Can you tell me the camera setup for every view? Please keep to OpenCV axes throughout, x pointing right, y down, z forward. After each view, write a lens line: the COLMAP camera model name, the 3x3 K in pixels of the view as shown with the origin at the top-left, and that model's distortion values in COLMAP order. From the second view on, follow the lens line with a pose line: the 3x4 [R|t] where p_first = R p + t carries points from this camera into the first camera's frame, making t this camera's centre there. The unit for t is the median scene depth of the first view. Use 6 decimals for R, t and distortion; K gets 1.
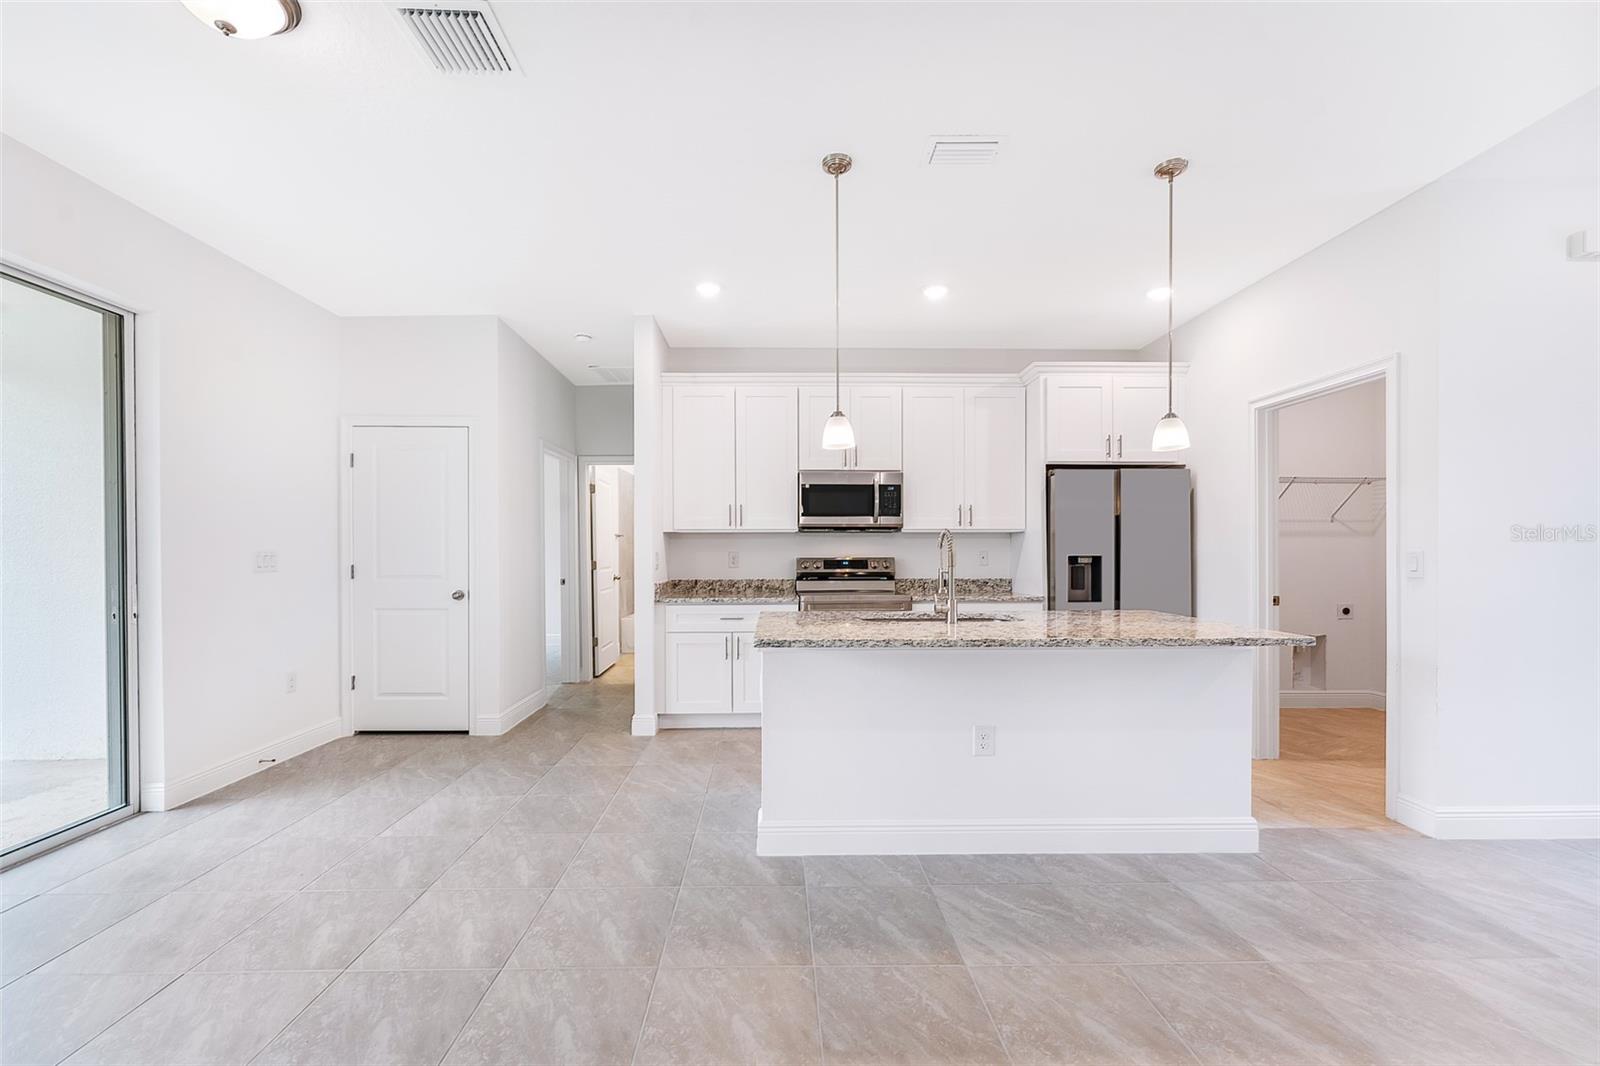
lens RADIAL K [[653.1, 0, 797.6], [0, 653.1, 580.1], [0, 0, 1]] dist [0.002672, 0.000374]
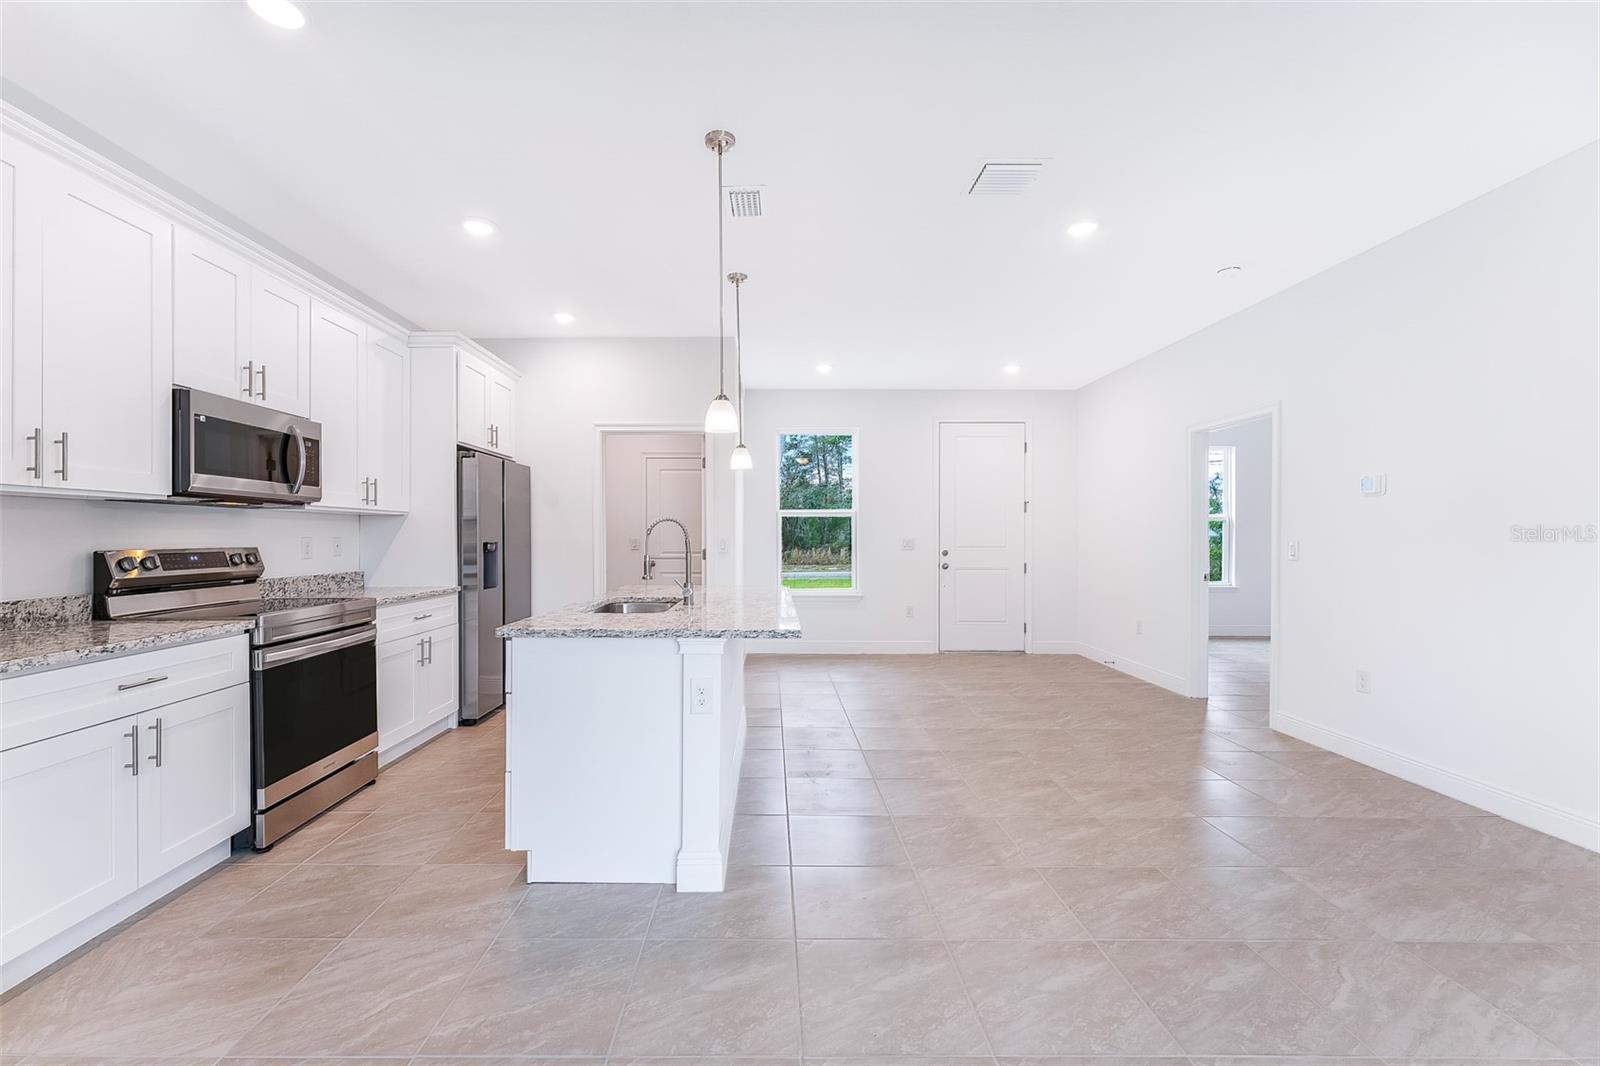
lens RADIAL K [[642.9, 0, 794.1], [0, 642.9, 539.5], [0, 0, 1]] dist [0.000126, -0.000093]
pose [[0.028883, -0.003157, 0.999578, -0.533851], [0.046434, 0.998920, 0.001813, -0.021209], [-0.998504, 0.046363, 0.028999, 0.511764]]
